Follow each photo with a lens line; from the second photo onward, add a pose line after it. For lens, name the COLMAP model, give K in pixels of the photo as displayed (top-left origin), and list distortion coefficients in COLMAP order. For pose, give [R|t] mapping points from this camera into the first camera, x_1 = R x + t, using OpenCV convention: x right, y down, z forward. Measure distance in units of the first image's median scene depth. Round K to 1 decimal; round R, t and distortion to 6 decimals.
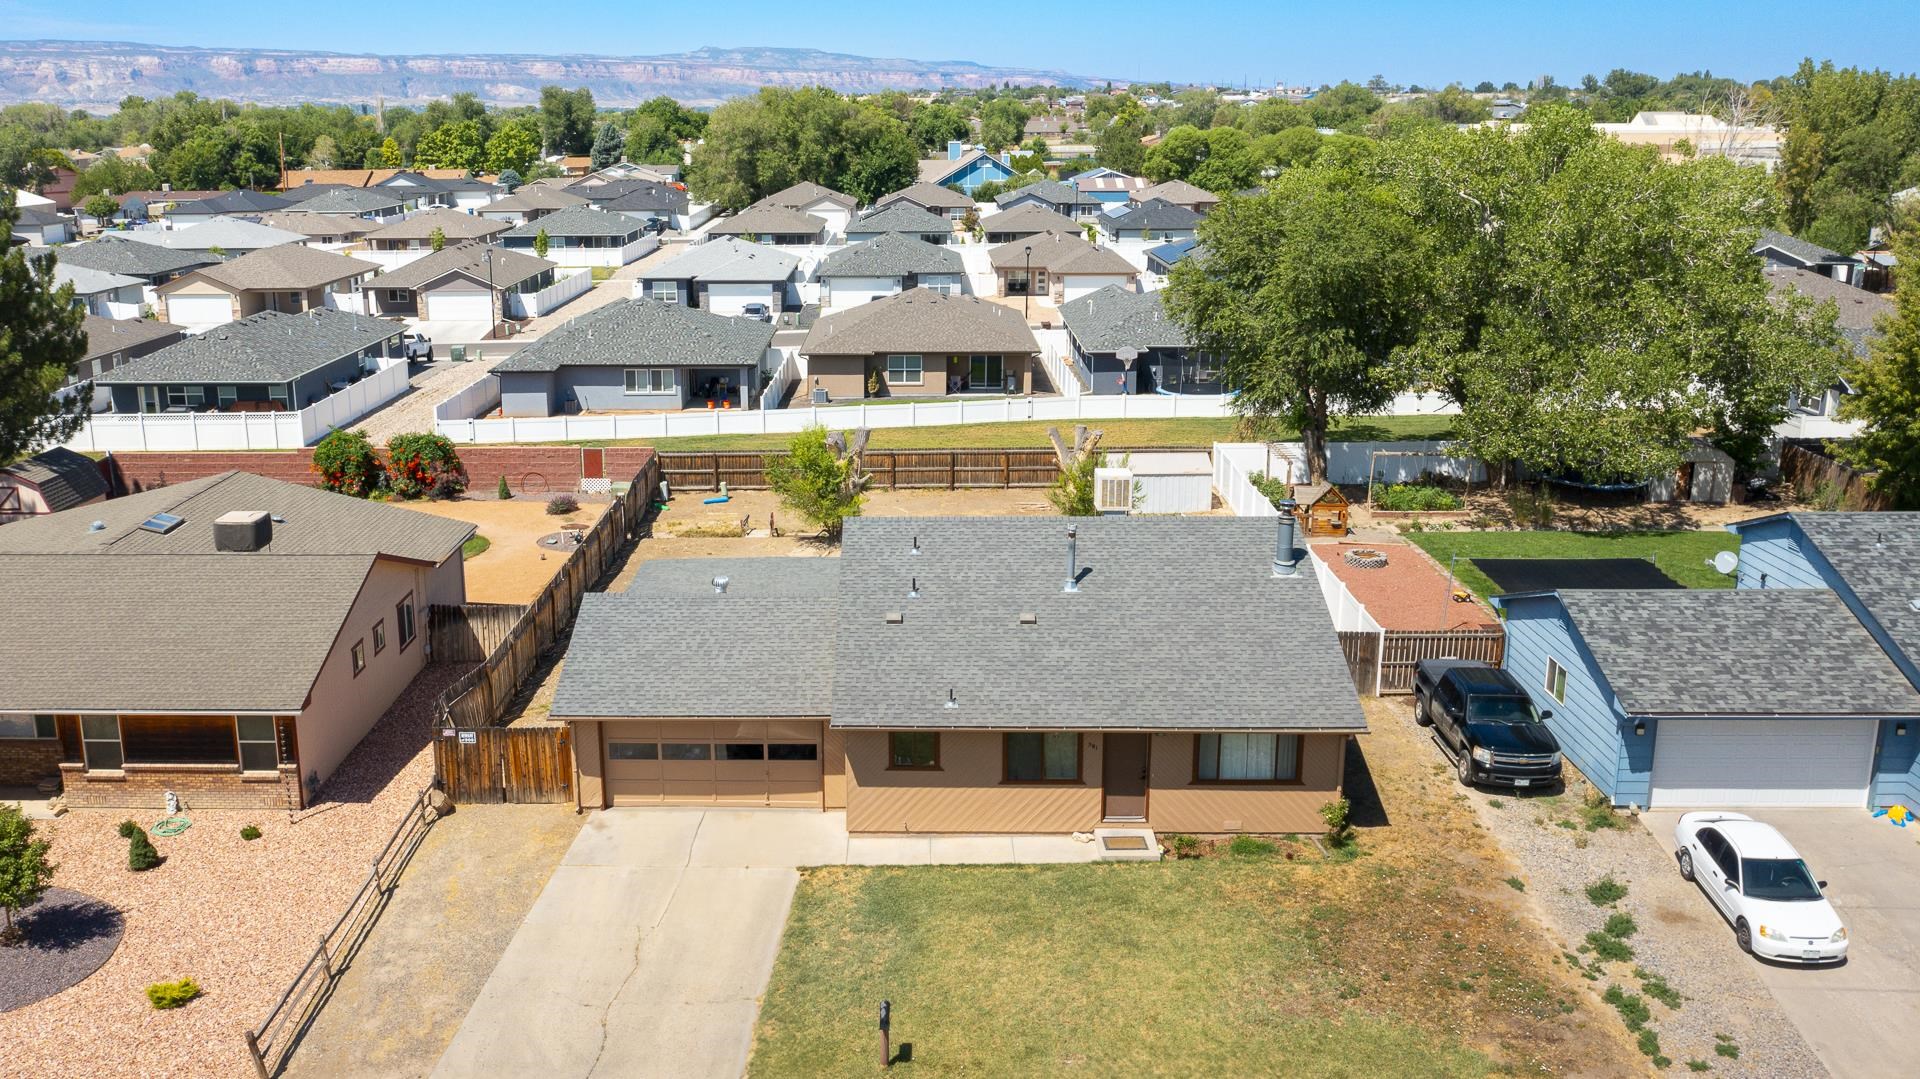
lens RADIAL K [[1627.0, 0, 875.3], [0, 1627.0, 537.7], [0, 0, 1]] dist [-0.016261, 0.001186]
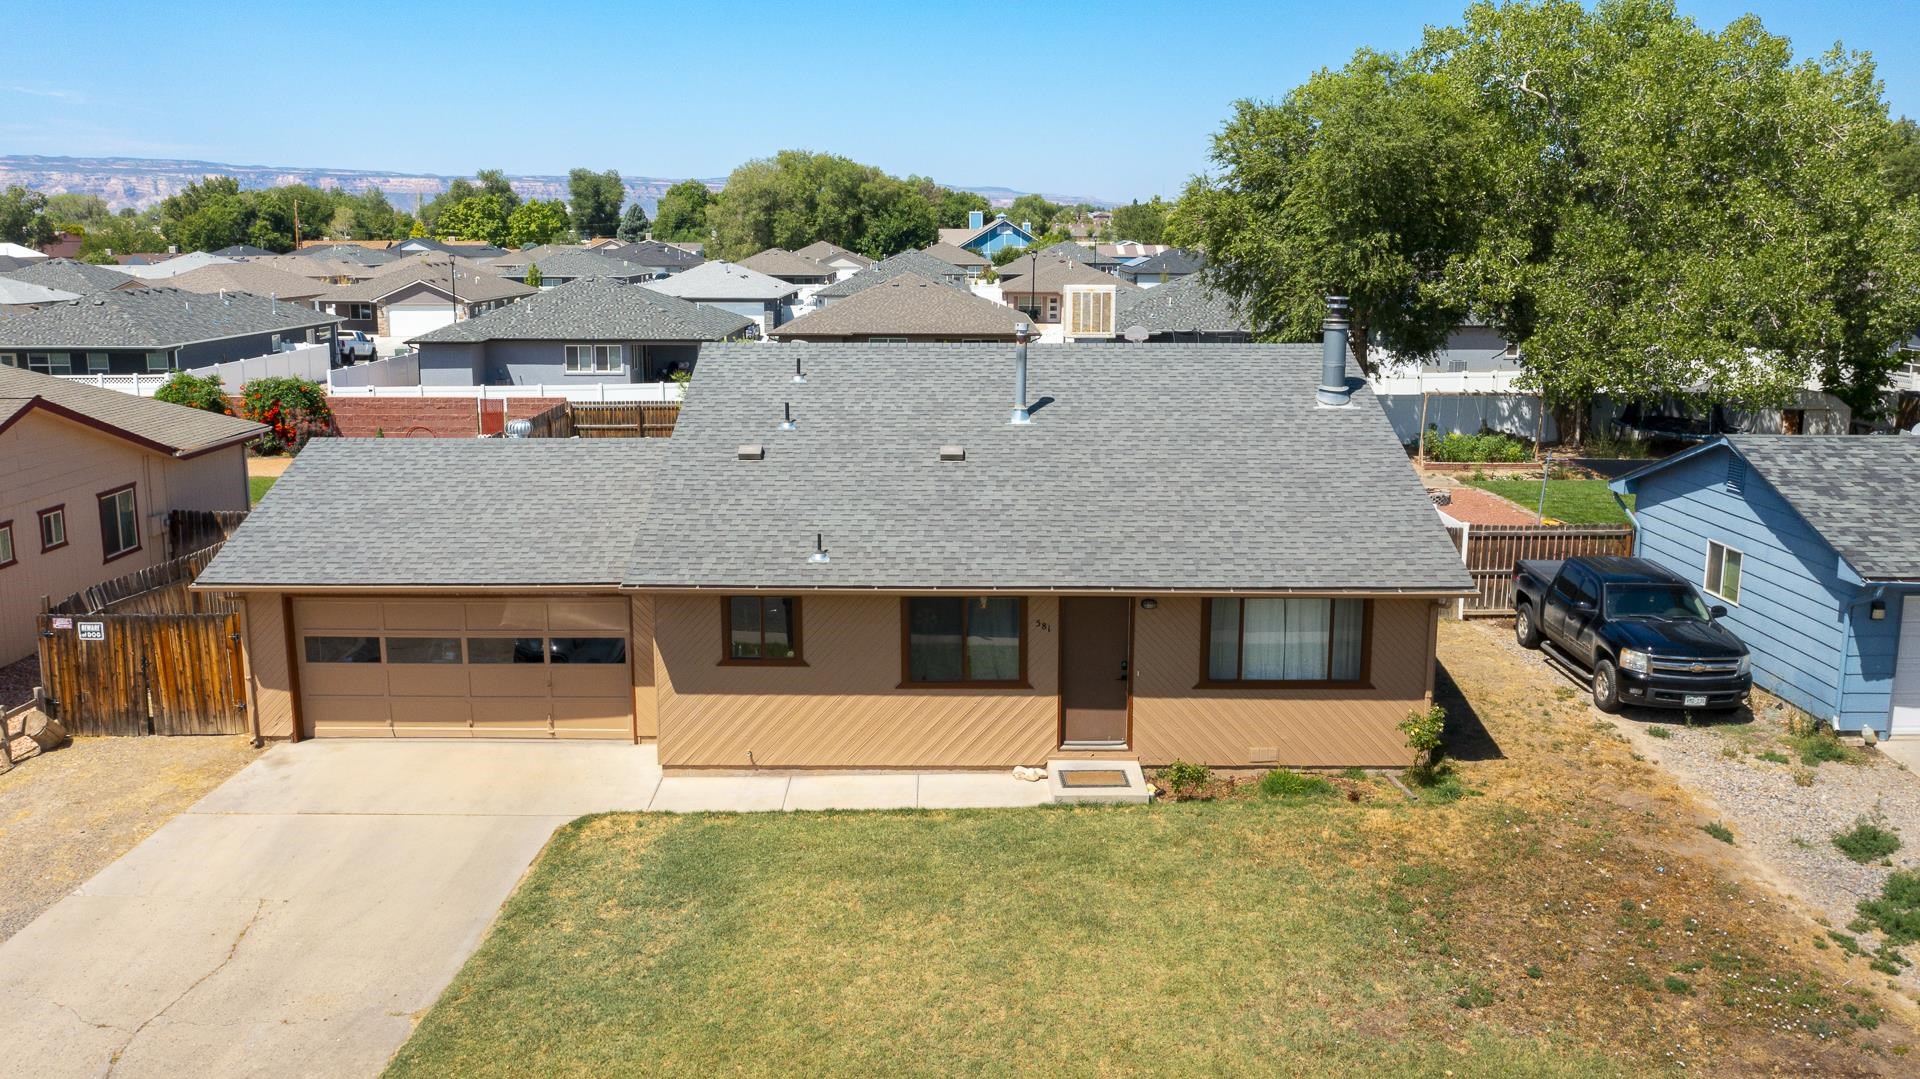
lens RADIAL K [[1567.2, 0, 960.0], [0, 1567.2, 539.5], [0, 0, 1]] dist [-0.015199, -0.004143]
pose [[0.999558, 0.003954, 0.029465, 0.078030], [-0.002052, 0.997927, -0.064331, 0.125673], [-0.029658, 0.064242, 0.997494, 0.364230]]
